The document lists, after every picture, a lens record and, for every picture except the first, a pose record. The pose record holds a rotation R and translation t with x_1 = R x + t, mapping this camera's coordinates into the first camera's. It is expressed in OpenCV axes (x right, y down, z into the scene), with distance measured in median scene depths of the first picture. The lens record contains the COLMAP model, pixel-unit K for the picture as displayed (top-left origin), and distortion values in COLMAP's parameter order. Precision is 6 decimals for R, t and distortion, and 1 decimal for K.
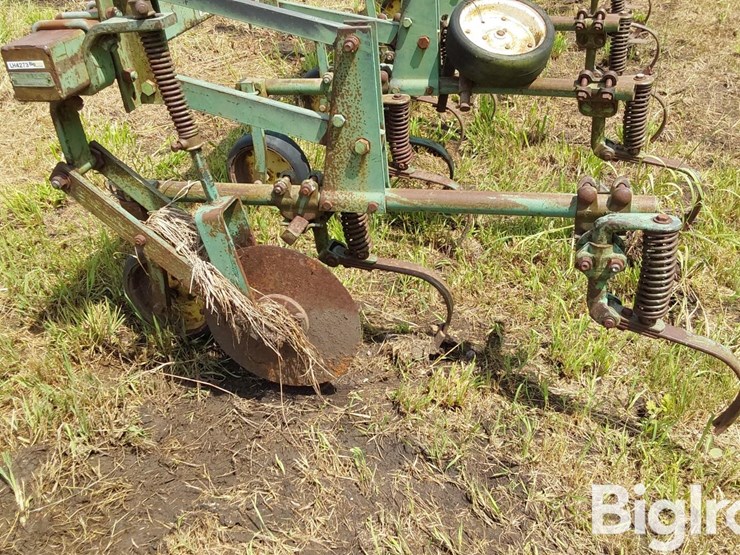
lens RADIAL K [[712.4, 0, 366.1], [0, 712.4, 274.6], [0, 0, 1]] dist [0.131927, -0.230591]
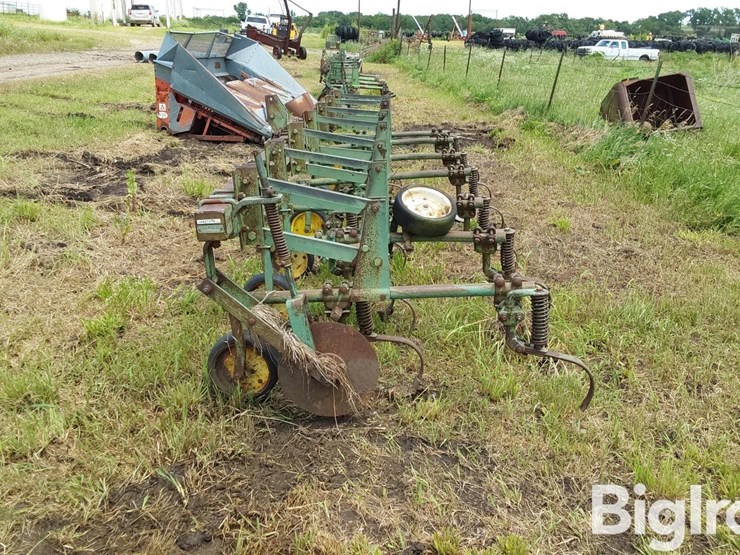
lens RADIAL K [[712.4, 0, 366.1], [0, 712.4, 274.6], [0, 0, 1]] dist [0.131927, -0.230591]
pose [[0.977045, -0.034282, 0.210258, -0.387125], [0.085674, 0.966868, -0.240472, 0.262719], [-0.195048, 0.252966, 0.947610, -0.644988]]
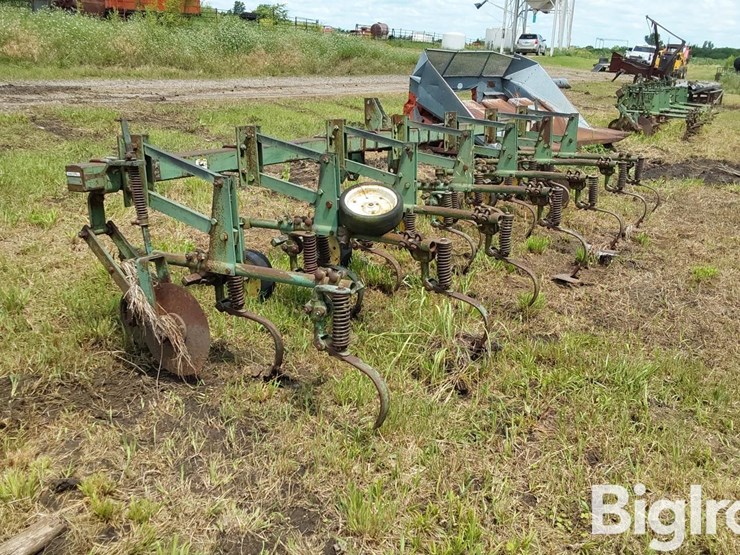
lens RADIAL K [[712.4, 0, 366.1], [0, 712.4, 274.6], [0, 0, 1]] dist [0.131927, -0.230591]
pose [[0.951000, 0.145593, -0.272768, 0.820218], [-0.214837, 0.945603, -0.244295, 0.275652], [0.222363, 0.290925, 0.930547, -0.597813]]
